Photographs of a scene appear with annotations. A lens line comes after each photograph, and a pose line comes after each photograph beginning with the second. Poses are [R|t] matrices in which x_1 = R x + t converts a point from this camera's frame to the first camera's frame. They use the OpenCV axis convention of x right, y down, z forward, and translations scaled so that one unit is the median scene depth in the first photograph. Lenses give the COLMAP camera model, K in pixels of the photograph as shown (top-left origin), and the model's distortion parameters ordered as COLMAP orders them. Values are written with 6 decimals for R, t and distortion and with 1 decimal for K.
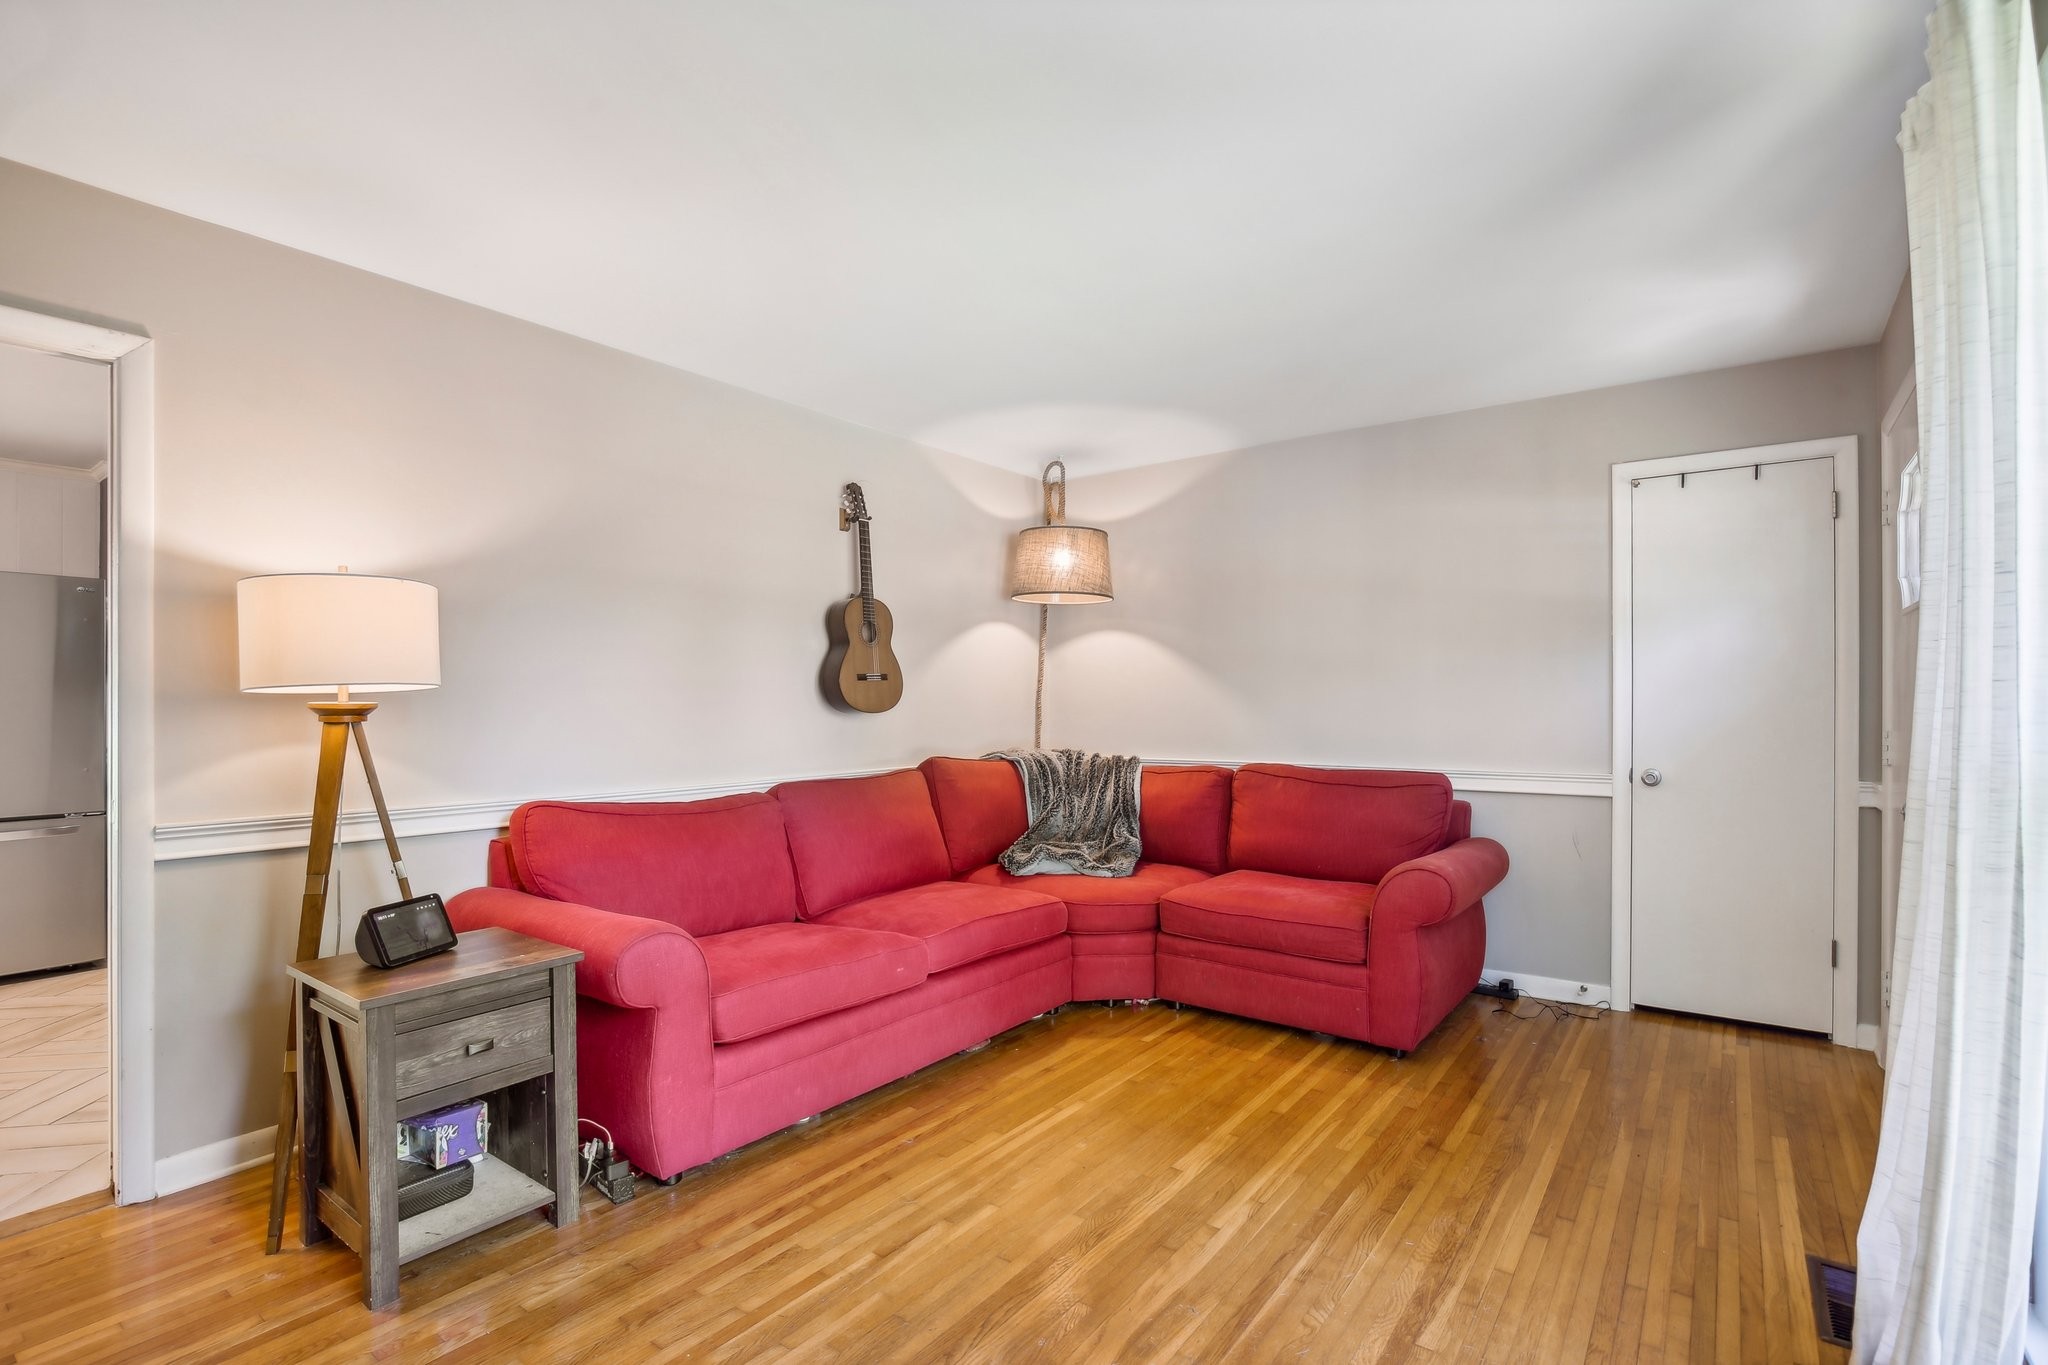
lens RADIAL K [[949.0, 0, 1028.3], [0, 949.0, 699.5], [0, 0, 1]] dist [-0.029793, 0.009211]
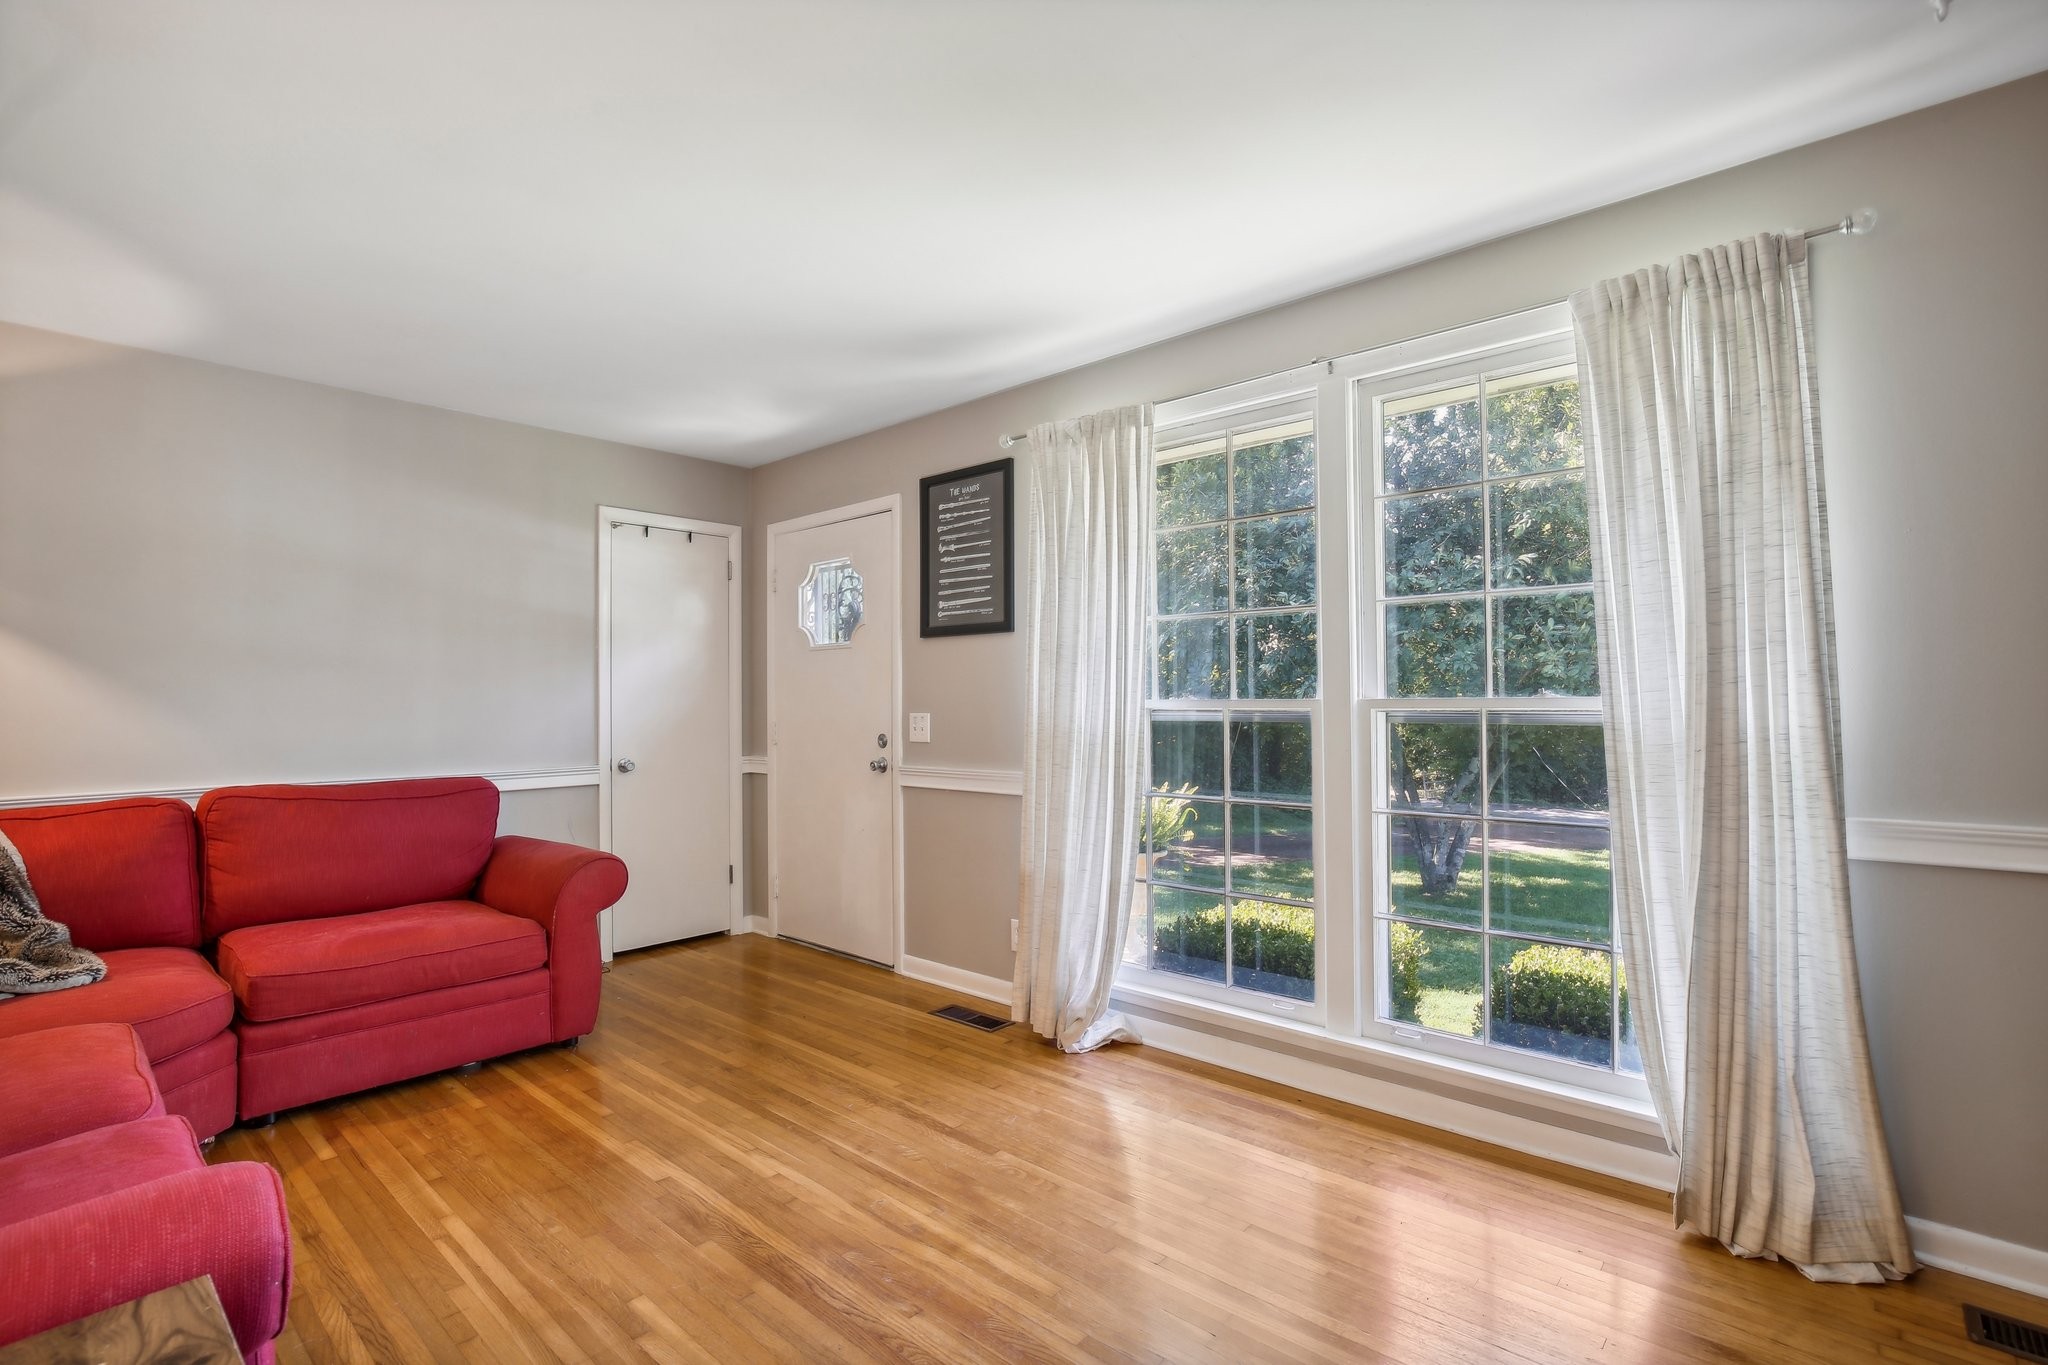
lens RADIAL K [[949.0, 0, 1028.3], [0, 949.0, 699.5], [0, 0, 1]] dist [-0.029793, 0.009211]
pose [[0.087585, 0.004740, 0.996146, -0.634669], [0.001881, 0.999986, -0.004924, 0.004009], [-0.996155, 0.002305, 0.087574, 0.432113]]
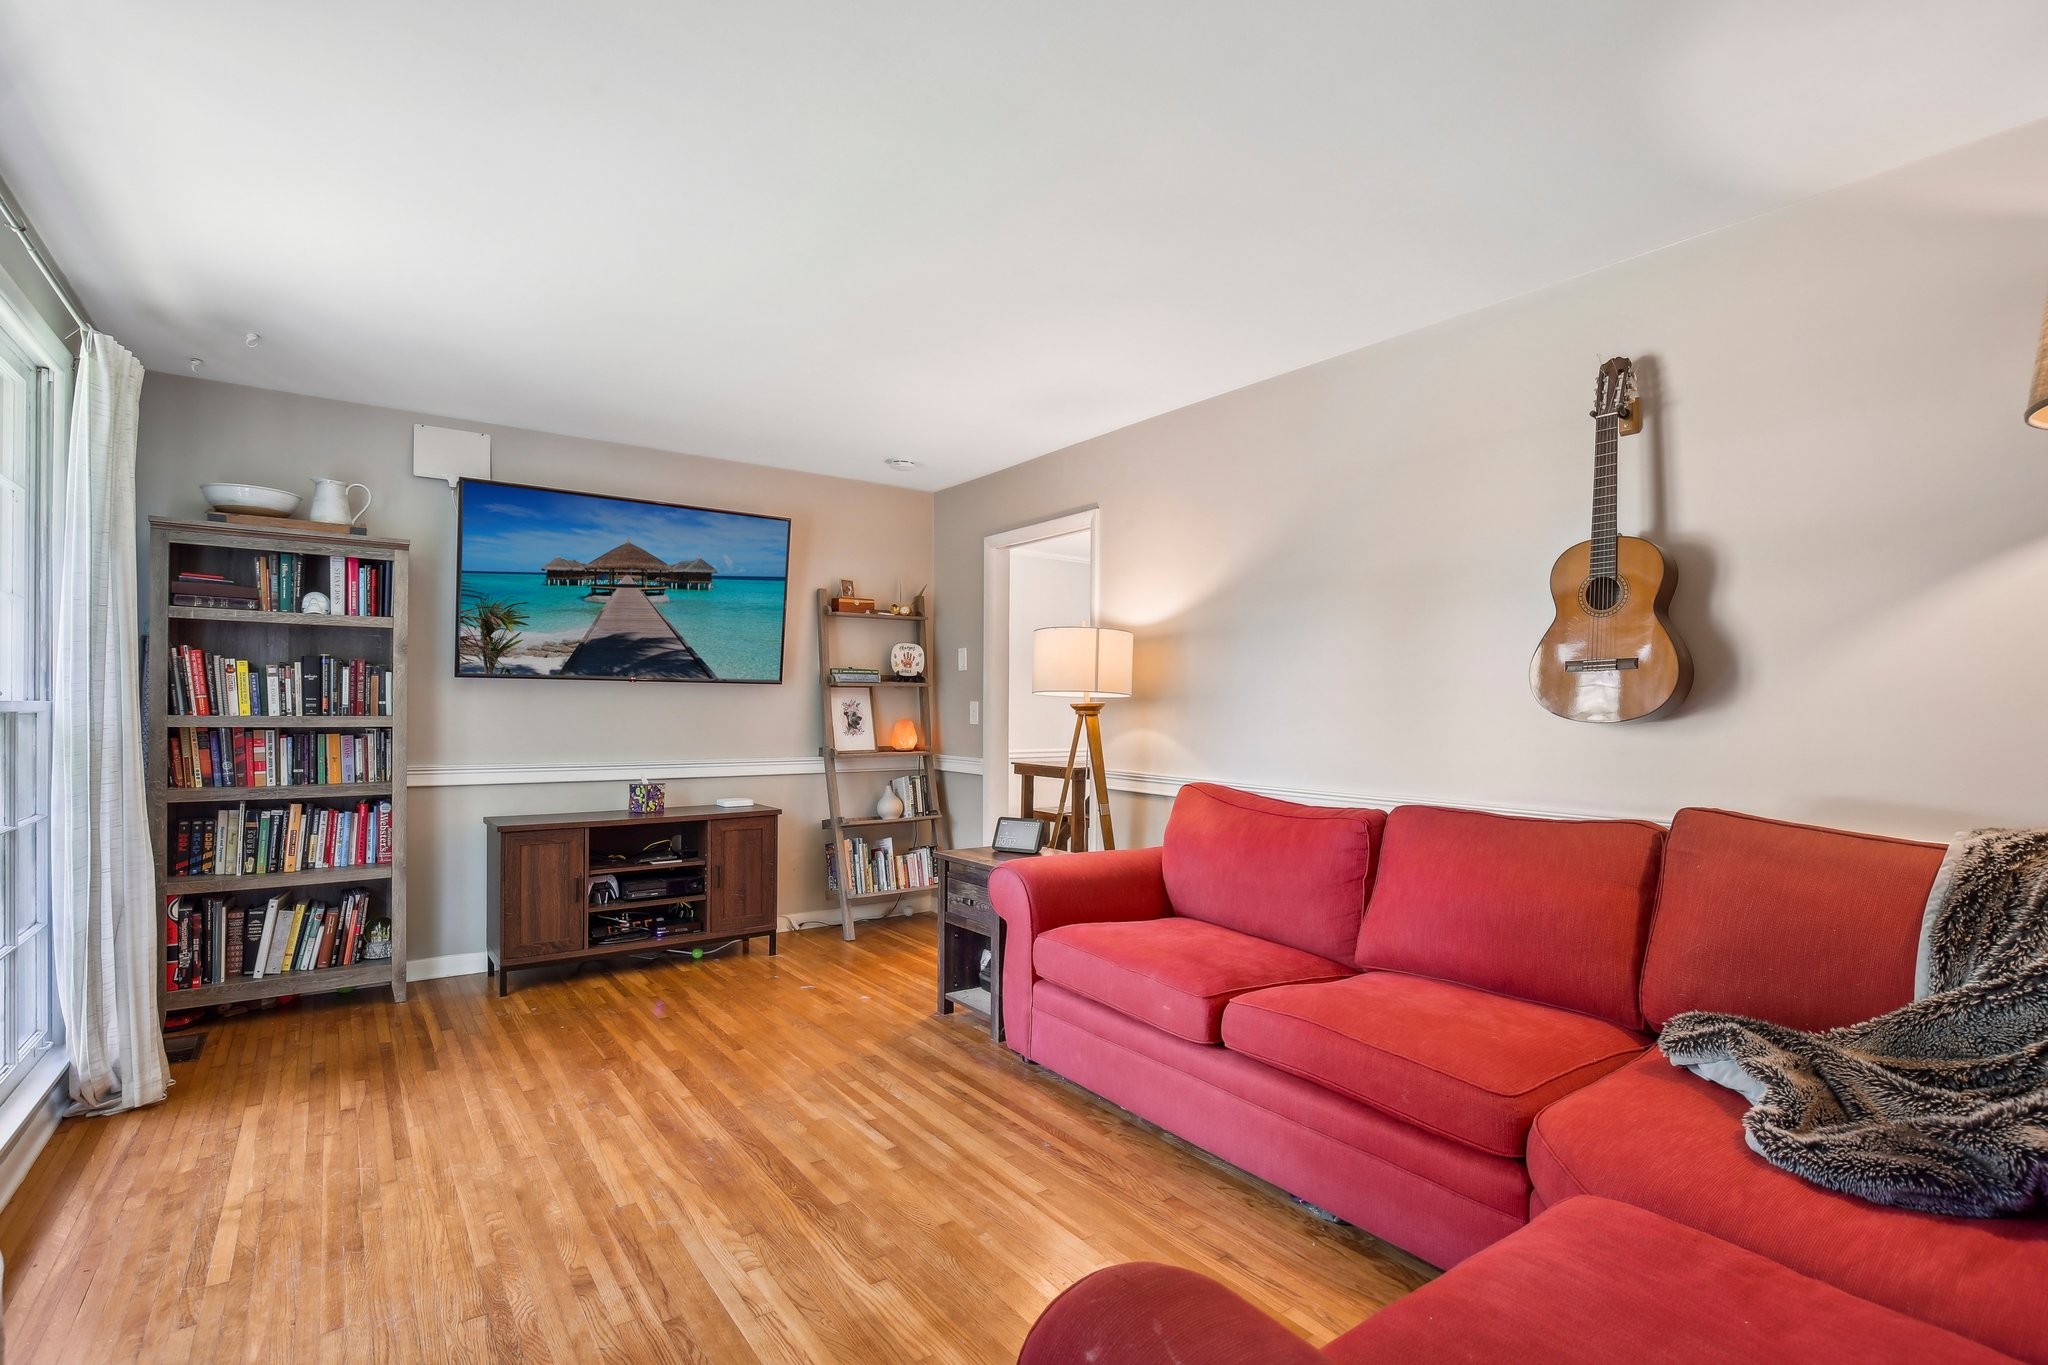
lens RADIAL K [[949.0, 0, 1028.3], [0, 949.0, 699.5], [0, 0, 1]] dist [-0.029793, 0.009211]
pose [[-0.286906, -0.001747, -0.957957, 0.722609], [-0.000766, 0.999998, -0.001594, 0.000038], [0.957959, 0.000277, -0.286906, 1.095385]]
